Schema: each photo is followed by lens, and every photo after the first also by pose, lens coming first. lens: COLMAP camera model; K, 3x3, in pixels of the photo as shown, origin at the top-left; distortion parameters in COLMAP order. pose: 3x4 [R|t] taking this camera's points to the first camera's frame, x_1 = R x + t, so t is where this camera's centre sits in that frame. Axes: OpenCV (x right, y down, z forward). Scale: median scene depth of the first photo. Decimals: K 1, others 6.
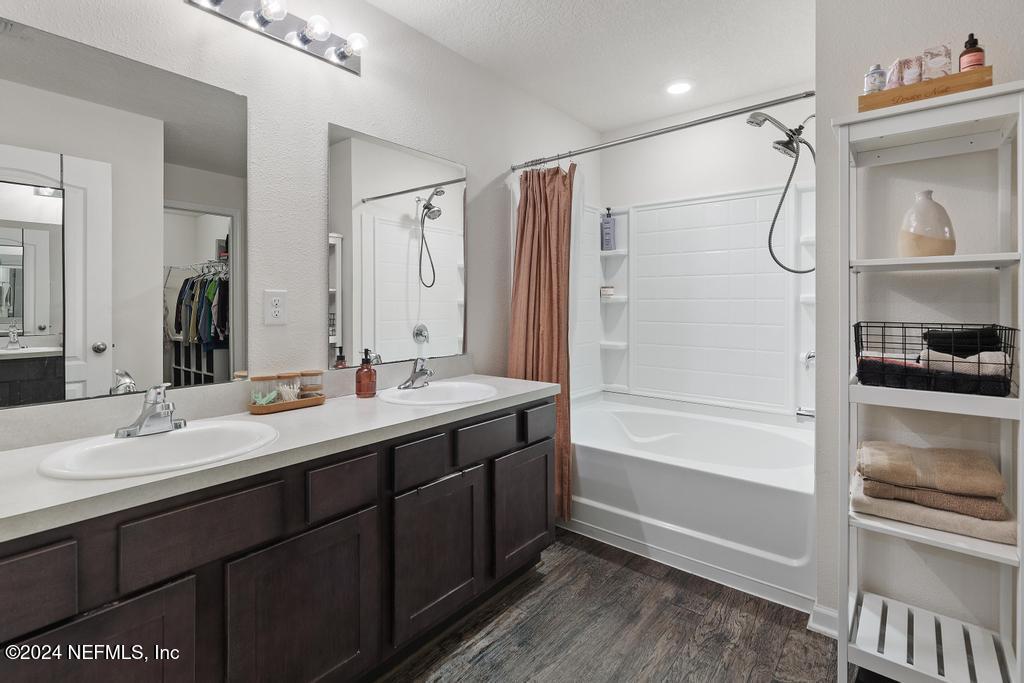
lens RADIAL K [[483.5, 0, 484.8], [0, 483.5, 340.7], [0, 0, 1]] dist [0.006526, 0.000178]
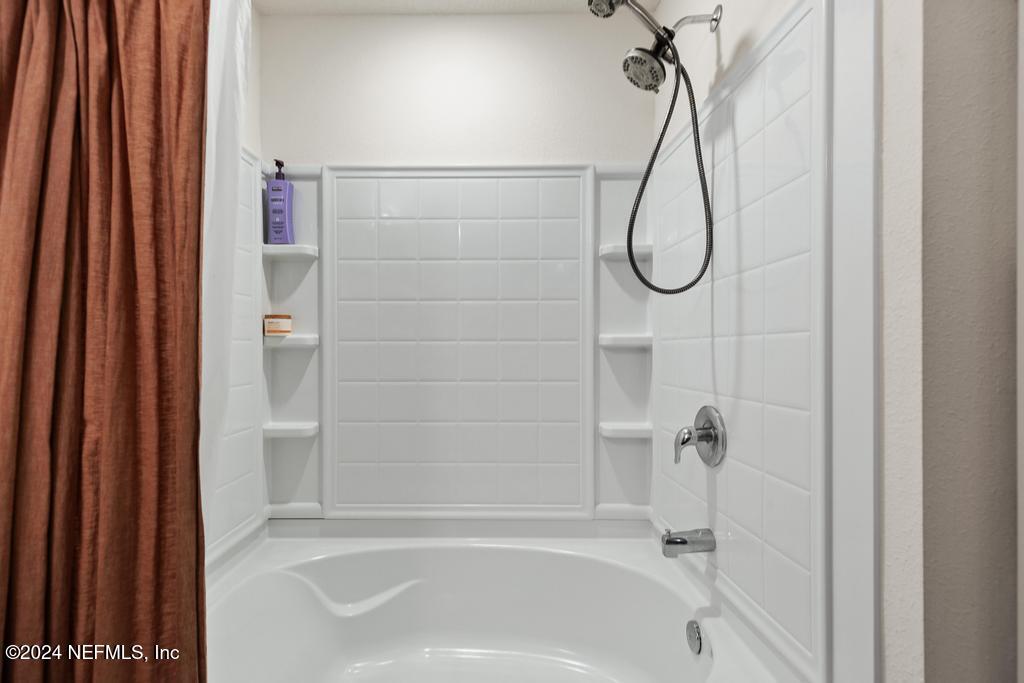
lens RADIAL K [[483.5, 0, 484.8], [0, 483.5, 340.7], [0, 0, 1]] dist [0.006526, 0.000178]
pose [[0.745261, 0.010373, 0.666692, 0.098433], [0.053256, 0.995759, -0.075025, -0.045903], [-0.664643, 0.091418, 0.741547, 0.622035]]
